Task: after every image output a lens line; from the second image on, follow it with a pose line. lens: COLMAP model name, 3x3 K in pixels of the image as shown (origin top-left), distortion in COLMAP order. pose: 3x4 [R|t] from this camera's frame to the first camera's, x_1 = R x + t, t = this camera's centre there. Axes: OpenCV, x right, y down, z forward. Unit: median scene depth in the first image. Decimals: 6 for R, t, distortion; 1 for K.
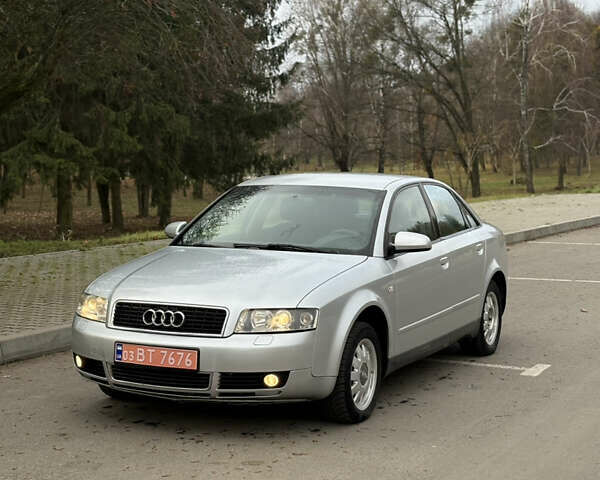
lens RADIAL K [[1262.0, 0, 300.0], [0, 1262.0, 240.0], [0, 0, 1]] dist [0.219875, -0.546871]
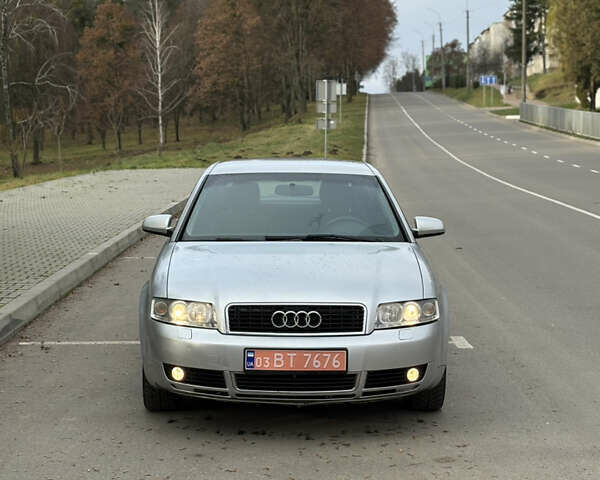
lens RADIAL K [[1262.0, 0, 300.0], [0, 1262.0, 240.0], [0, 0, 1]] dist [0.219875, -0.546871]
pose [[0.898939, -0.048199, 0.435414, -0.510636], [0.039234, 0.998793, 0.029563, -0.024710], [-0.436313, -0.009492, 0.899745, 0.155230]]
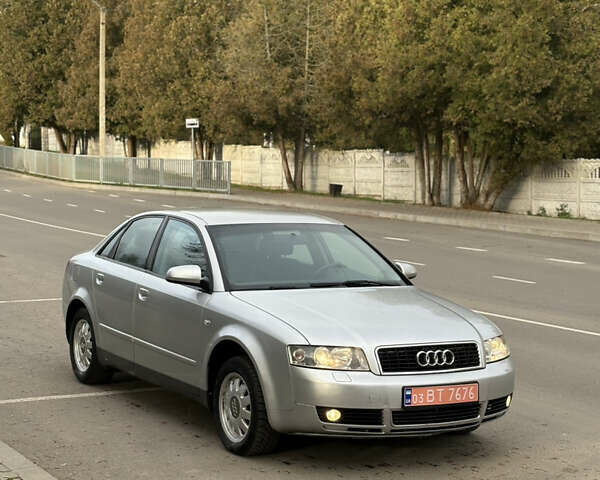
lens RADIAL K [[1262.0, 0, 300.0], [0, 1262.0, 240.0], [0, 0, 1]] dist [0.219875, -0.546871]
pose [[0.579345, -0.045491, 0.813812, -1.019439], [0.045433, 0.998691, 0.023483, -0.065190], [-0.813815, 0.023369, 0.580654, 0.480502]]
